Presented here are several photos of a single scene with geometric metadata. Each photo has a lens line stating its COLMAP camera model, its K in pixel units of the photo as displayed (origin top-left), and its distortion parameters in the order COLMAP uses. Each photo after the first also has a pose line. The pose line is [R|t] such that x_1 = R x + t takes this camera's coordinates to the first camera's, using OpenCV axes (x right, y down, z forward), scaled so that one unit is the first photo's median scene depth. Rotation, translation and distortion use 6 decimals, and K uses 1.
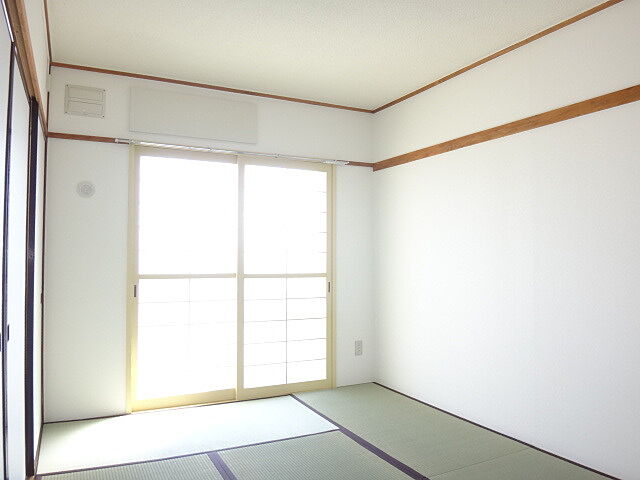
lens RADIAL K [[507.1, 0, 321.2], [0, 507.1, 239.5], [0, 0, 1]] dist [-0.001037, -0.026861]
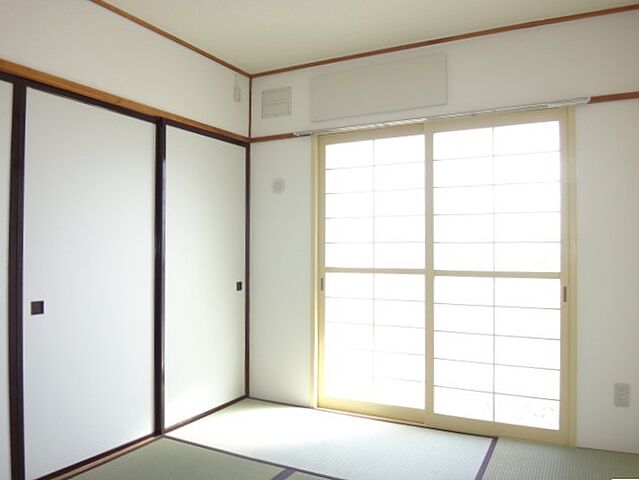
lens RADIAL K [[506.3, 0, 320.6], [0, 506.3, 242.9], [0, 0, 1]] dist [-0.001037, -0.026861]
pose [[0.607241, -0.018368, -0.794306, 0.378287], [0.023144, 0.999717, -0.005424, 0.025150], [0.794181, -0.015089, 0.607494, 0.373695]]
